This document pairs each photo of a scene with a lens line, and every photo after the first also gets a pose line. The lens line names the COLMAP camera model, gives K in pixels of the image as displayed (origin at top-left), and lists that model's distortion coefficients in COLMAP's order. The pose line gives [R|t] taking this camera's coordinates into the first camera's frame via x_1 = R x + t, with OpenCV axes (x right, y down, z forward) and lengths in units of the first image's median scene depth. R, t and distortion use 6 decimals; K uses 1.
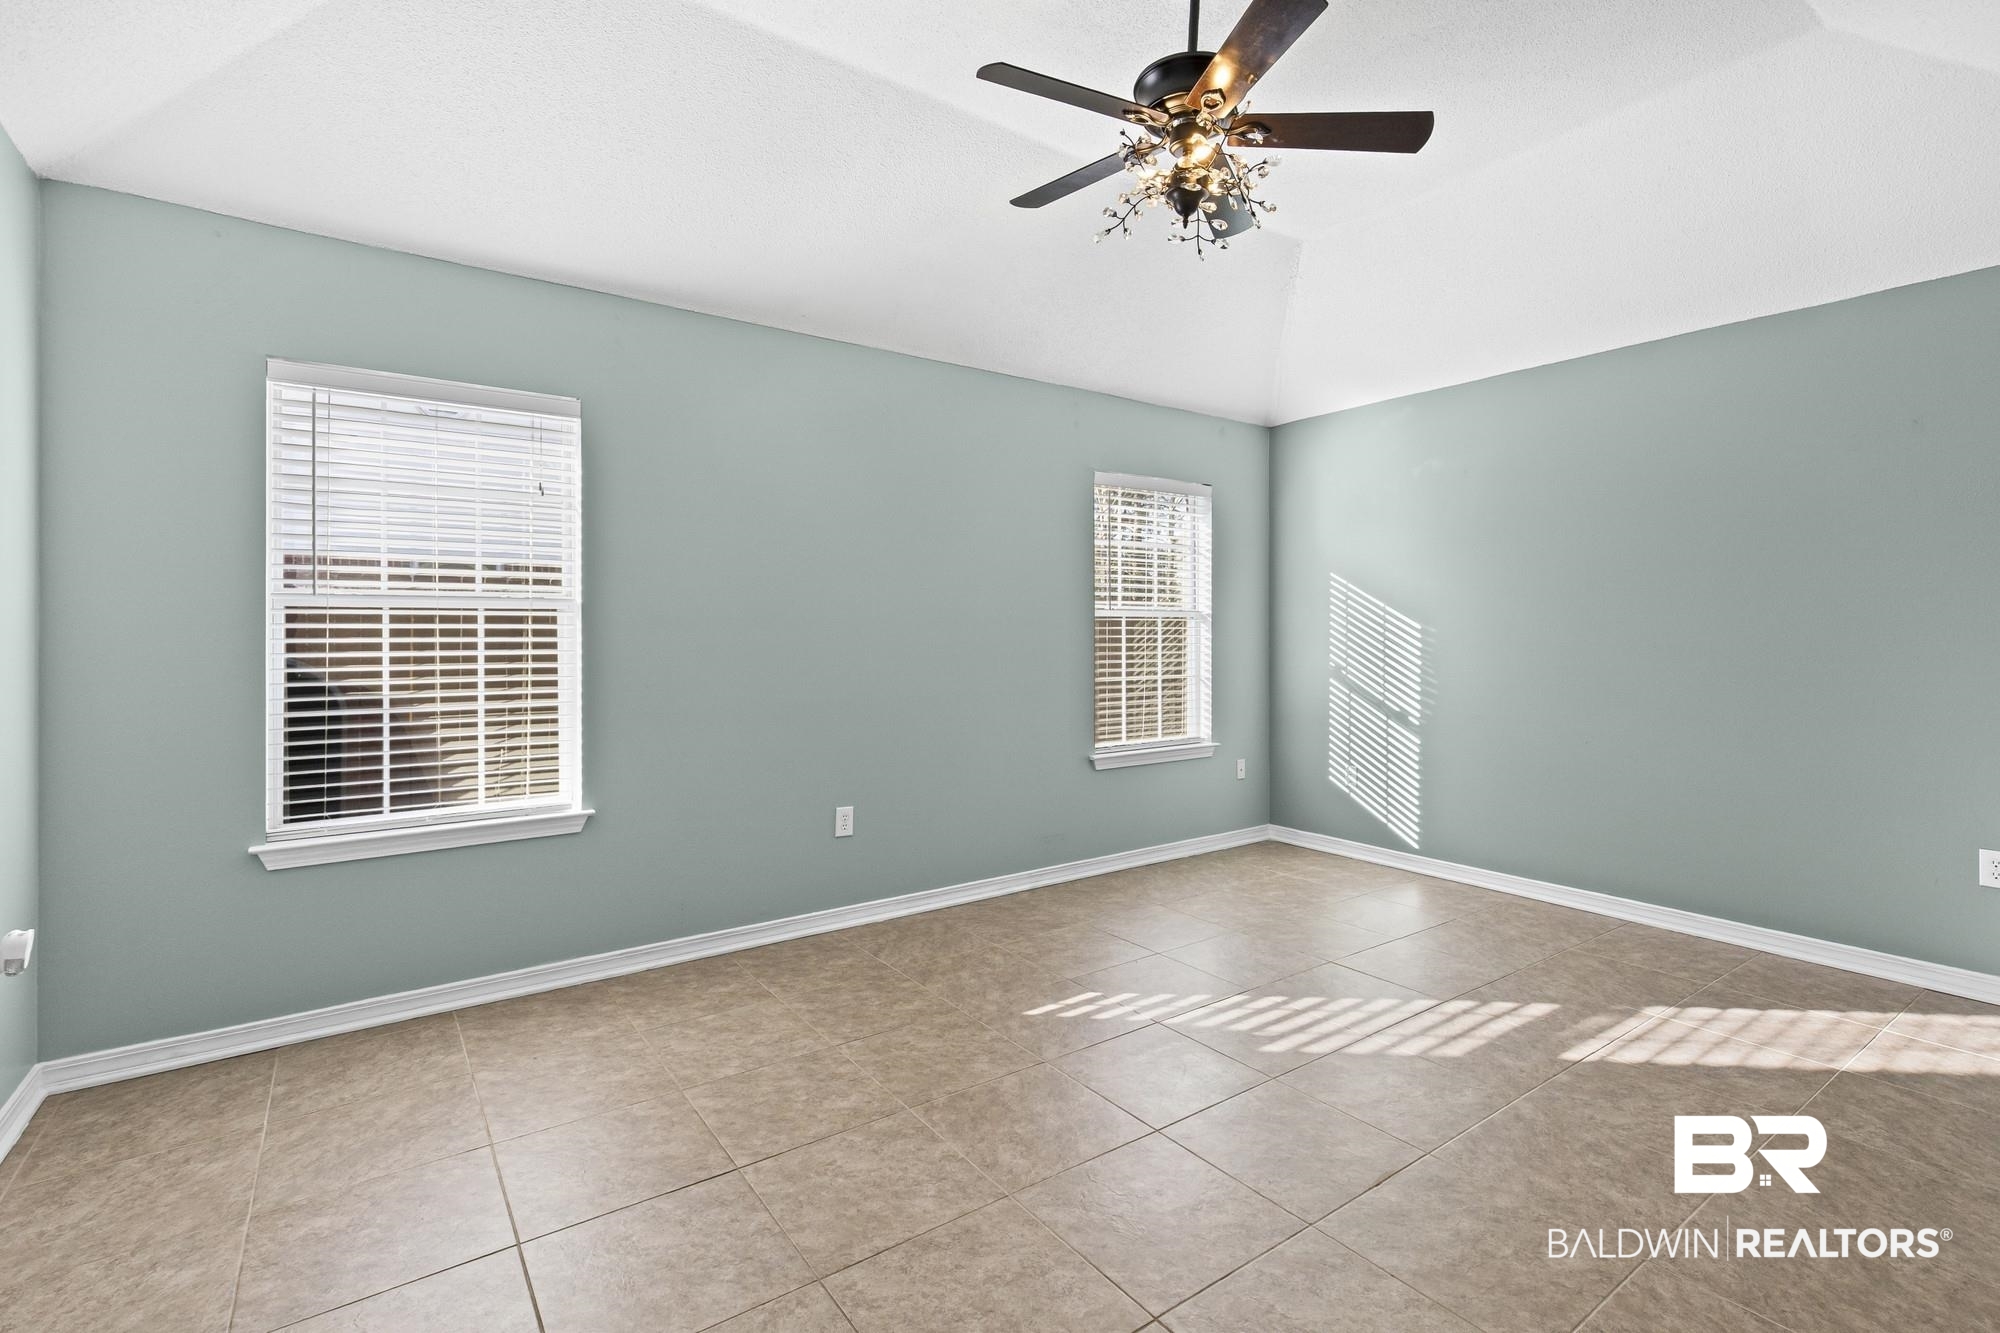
lens RADIAL K [[912.1, 0, 1003.5], [0, 912.1, 661.8], [0, 0, 1]] dist [-0.005643, -0.000986]
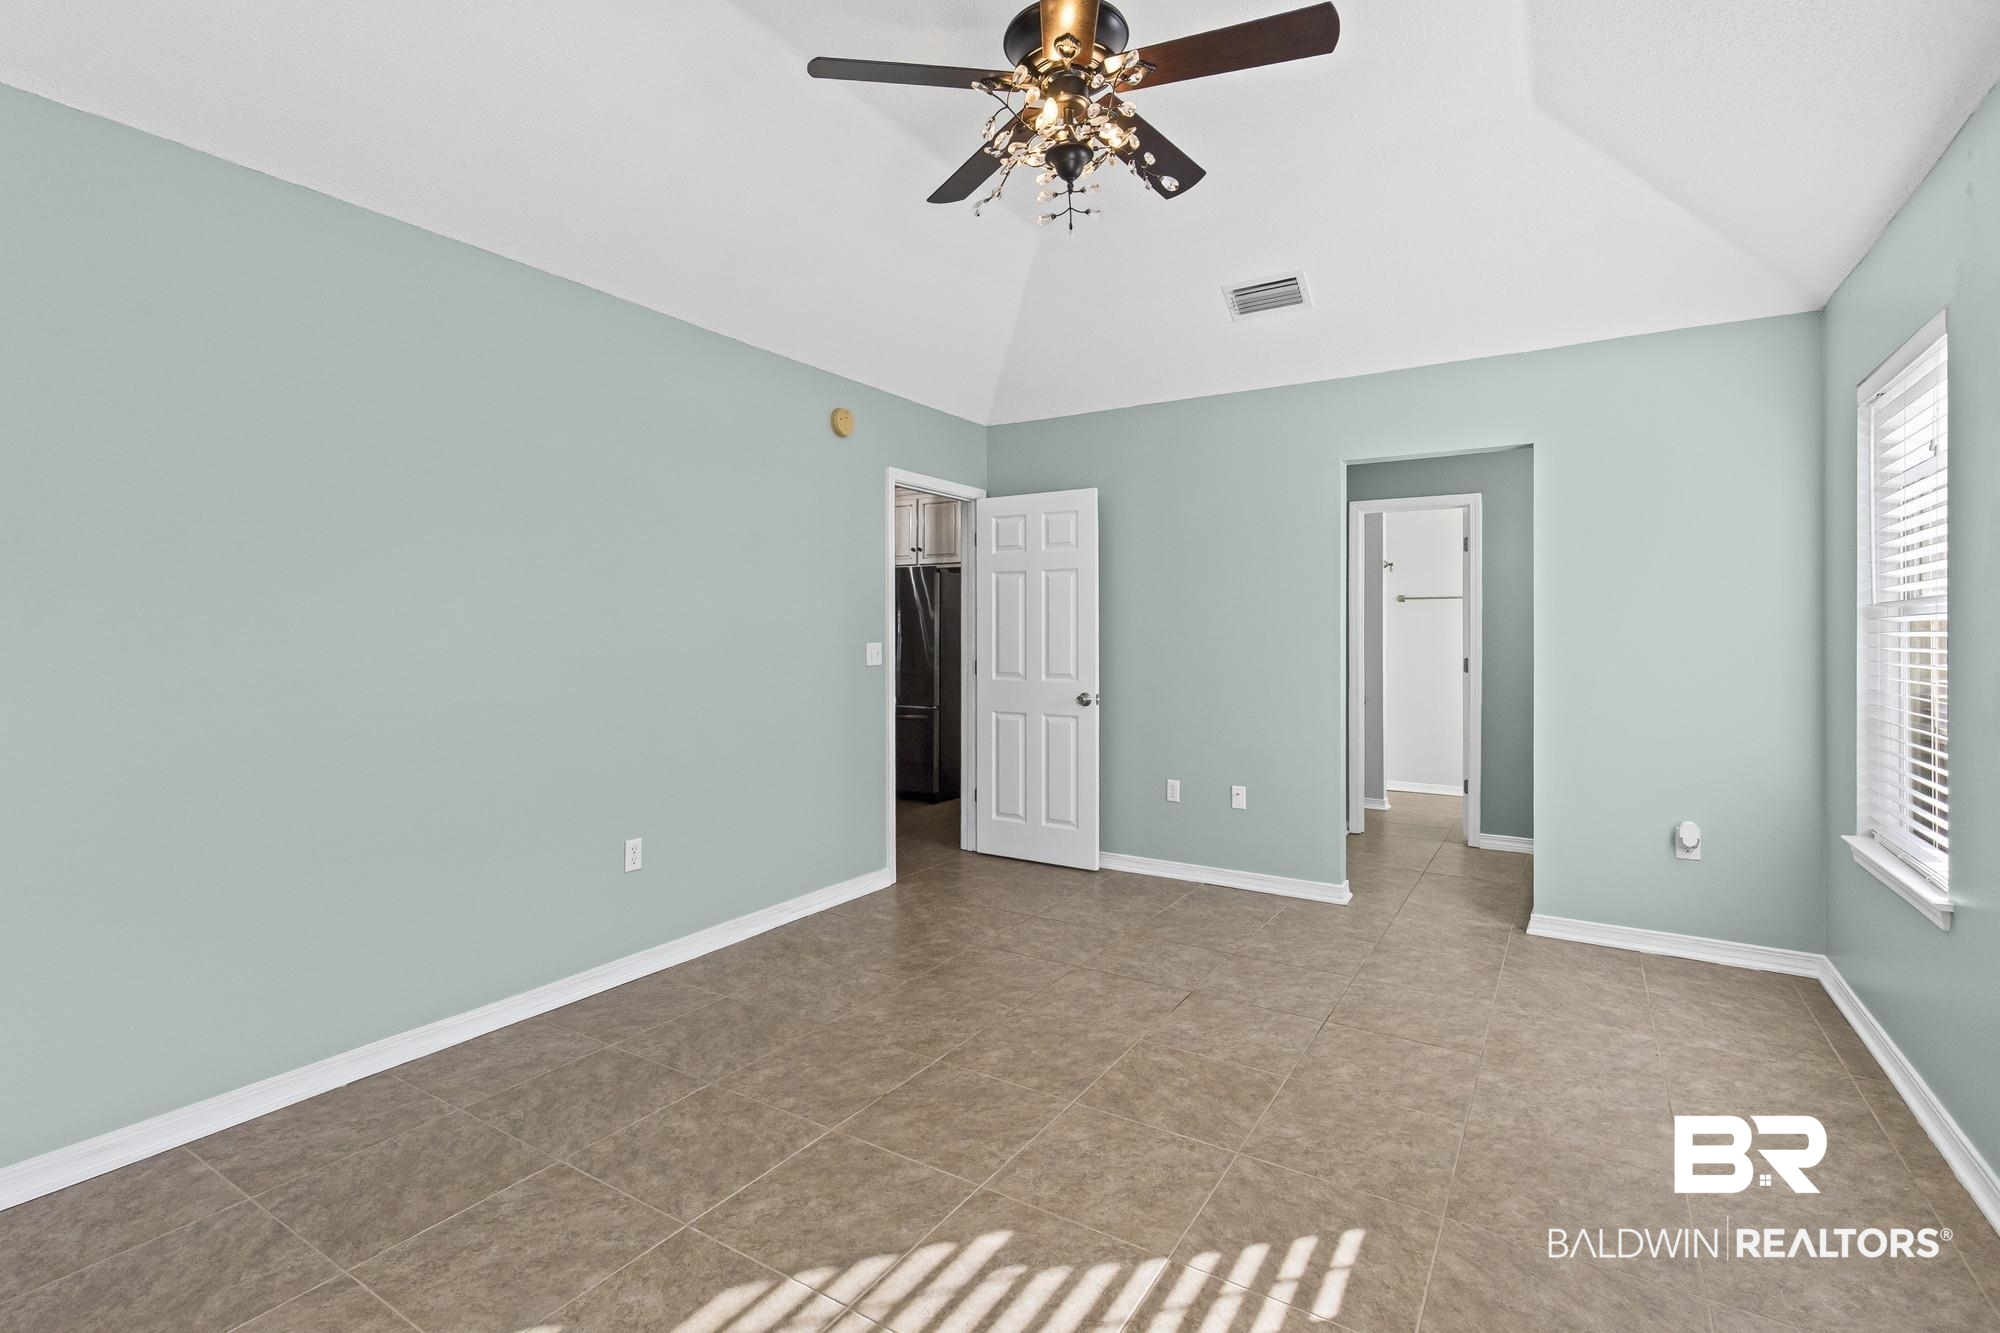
lens RADIAL K [[912.1, 0, 998.7], [0, 912.1, 649.2], [0, 0, 1]] dist [-0.005643, -0.000986]
pose [[-0.922767, 0.006185, -0.385310, 0.563745], [-0.012334, 0.998885, 0.045574, -0.058589], [0.385162, 0.046807, -0.921661, 1.645289]]
